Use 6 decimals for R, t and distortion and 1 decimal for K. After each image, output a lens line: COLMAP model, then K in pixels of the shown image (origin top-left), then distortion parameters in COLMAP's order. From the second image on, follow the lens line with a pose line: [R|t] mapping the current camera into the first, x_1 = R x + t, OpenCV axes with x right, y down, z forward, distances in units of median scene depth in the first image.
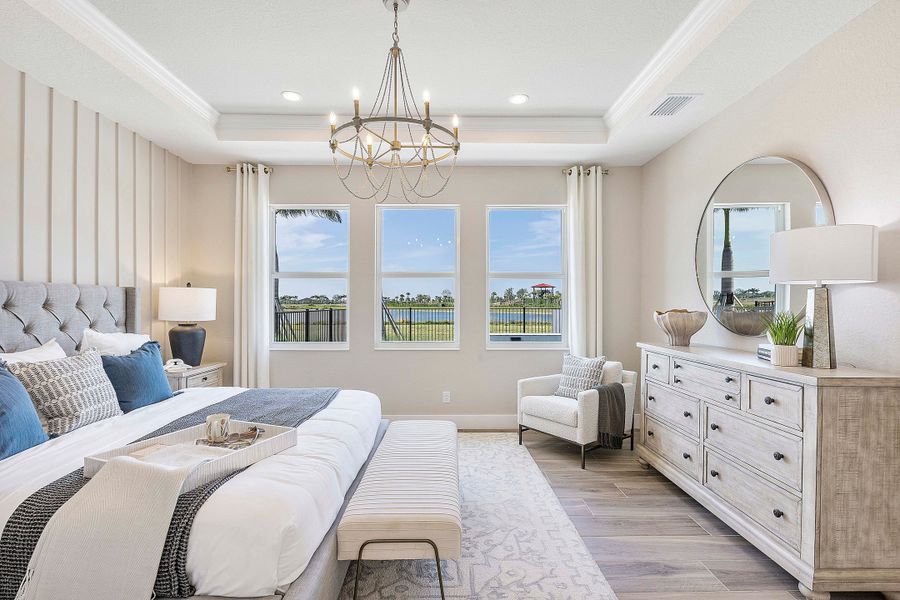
lens RADIAL K [[413.8, 0, 453.6], [0, 413.8, 303.8], [0, 0, 1]] dist [-0.004023, -0.002559]
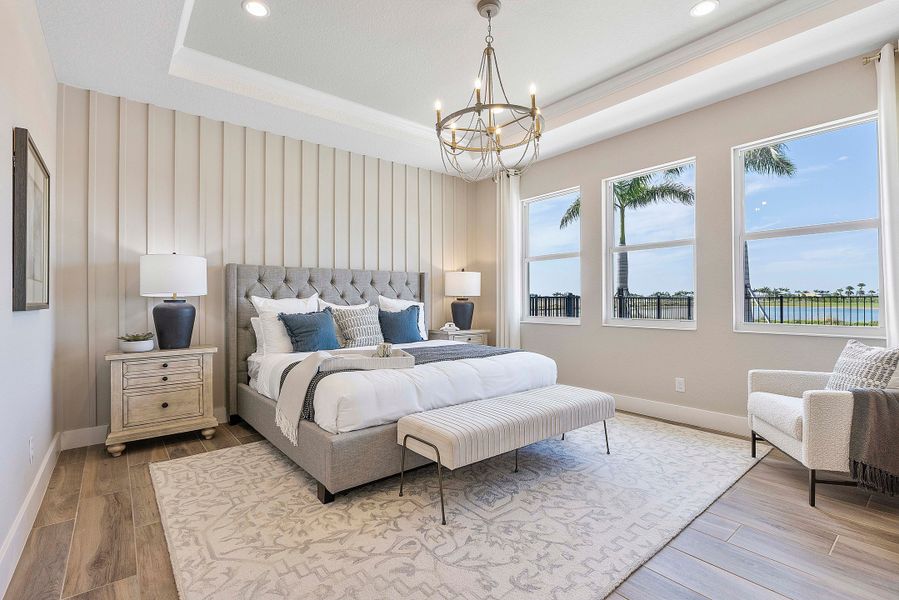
lens RADIAL K [[413.4, 0, 446.4], [0, 413.4, 297.1], [0, 0, 1]] dist [-0.004023, -0.002559]
pose [[0.615908, -0.010566, -0.787748, 0.433731], [0.004355, 0.999940, -0.010007, 0.060577], [0.787806, 0.002733, 0.615917, 0.116149]]
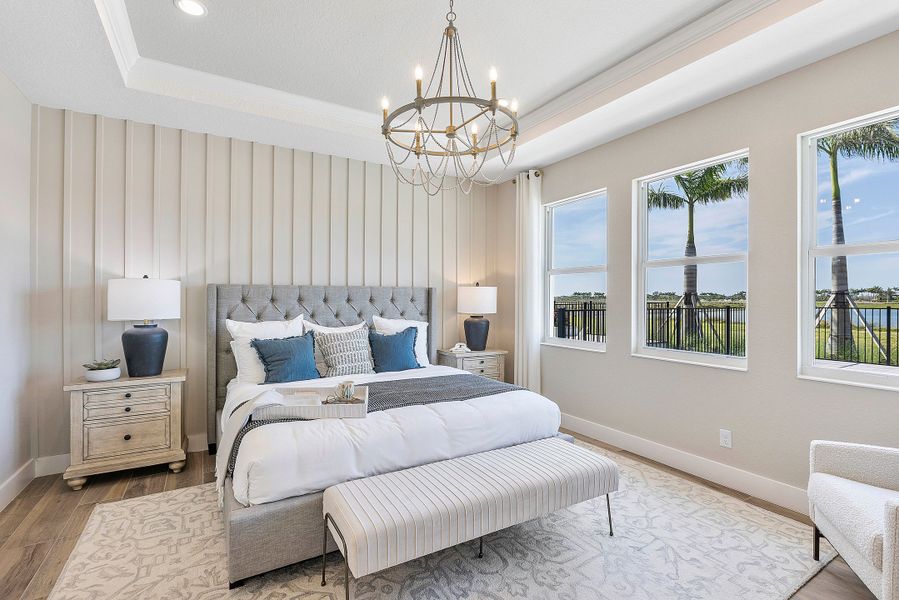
lens RADIAL K [[413.4, 0, 447.8], [0, 413.4, 298.3], [0, 0, 1]] dist [-0.004023, -0.002559]
pose [[0.493203, -0.000944, -0.869914, 0.416811], [-0.002761, 0.999993, -0.002650, -0.000800], [0.869910, 0.003709, 0.493197, 0.331922]]
